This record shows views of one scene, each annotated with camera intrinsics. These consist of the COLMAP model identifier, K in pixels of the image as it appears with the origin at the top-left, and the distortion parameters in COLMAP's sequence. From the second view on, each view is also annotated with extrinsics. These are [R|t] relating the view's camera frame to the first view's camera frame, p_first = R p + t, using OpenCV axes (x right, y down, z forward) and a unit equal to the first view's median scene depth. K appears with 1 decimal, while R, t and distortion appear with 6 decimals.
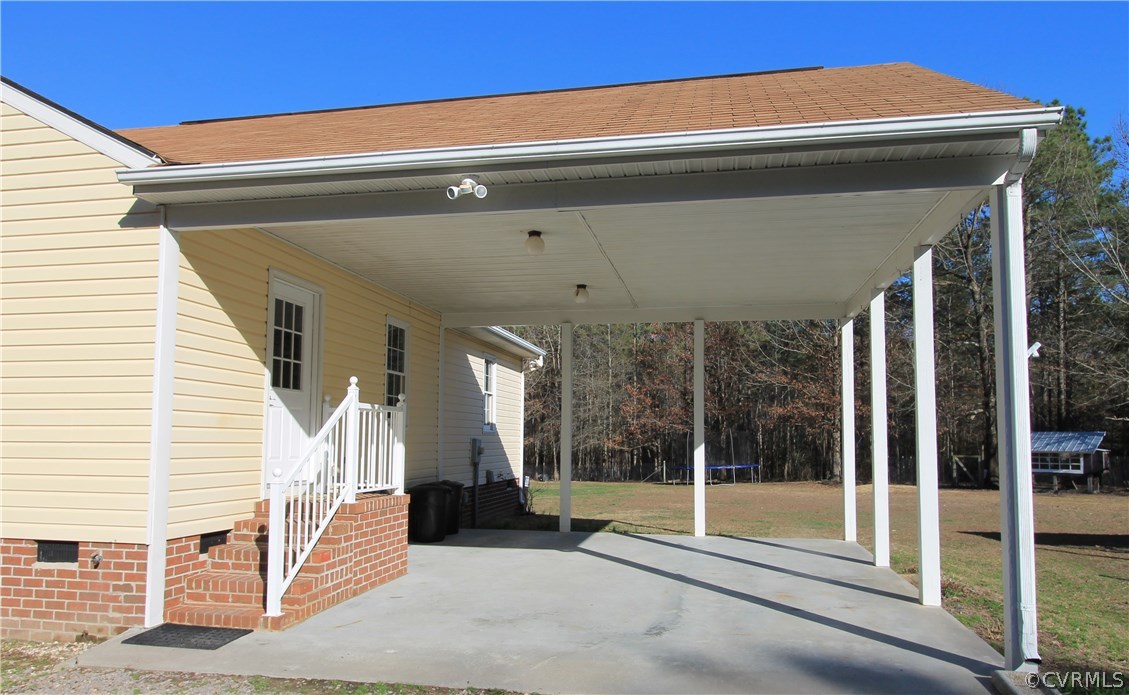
lens RADIAL K [[747.5, 0, 580.7], [0, 747.5, 388.6], [0, 0, 1]] dist [-0.021905, 0.007933]
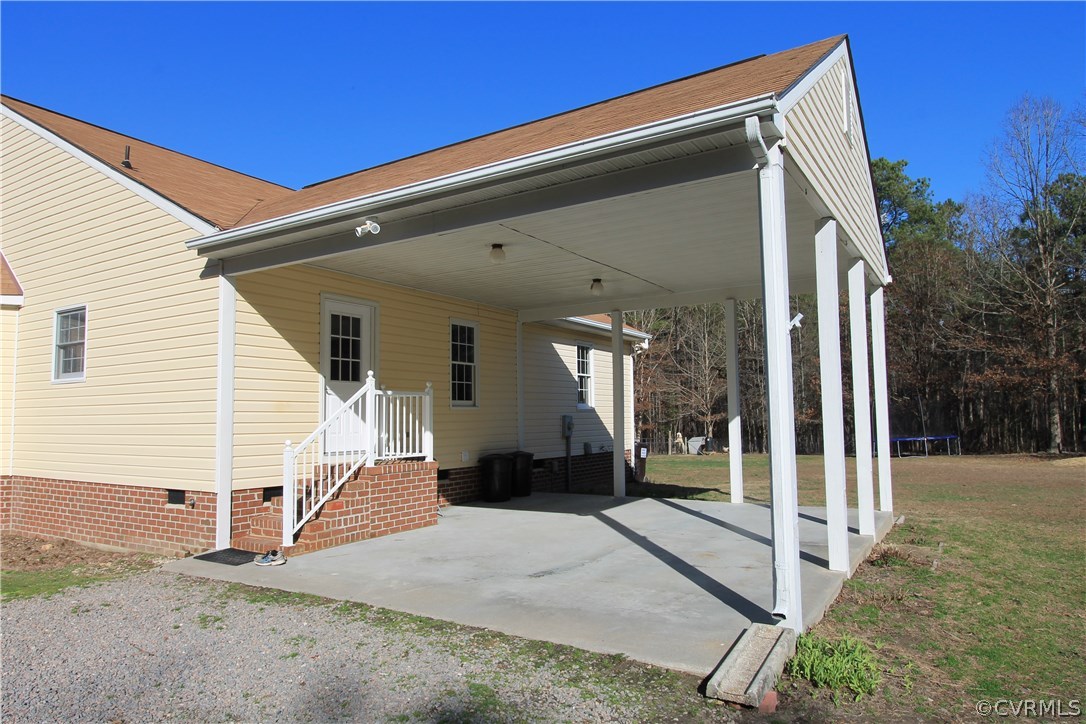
lens RADIAL K [[693.0, 0, 543.2], [0, 693.0, 361.5], [0, 0, 1]] dist [-0.025914, 0.000346]
pose [[0.930976, -0.048853, -0.361796, 0.435787], [0.044847, 0.998804, -0.019467, 0.005841], [0.362314, 0.001898, 0.932054, -0.025150]]
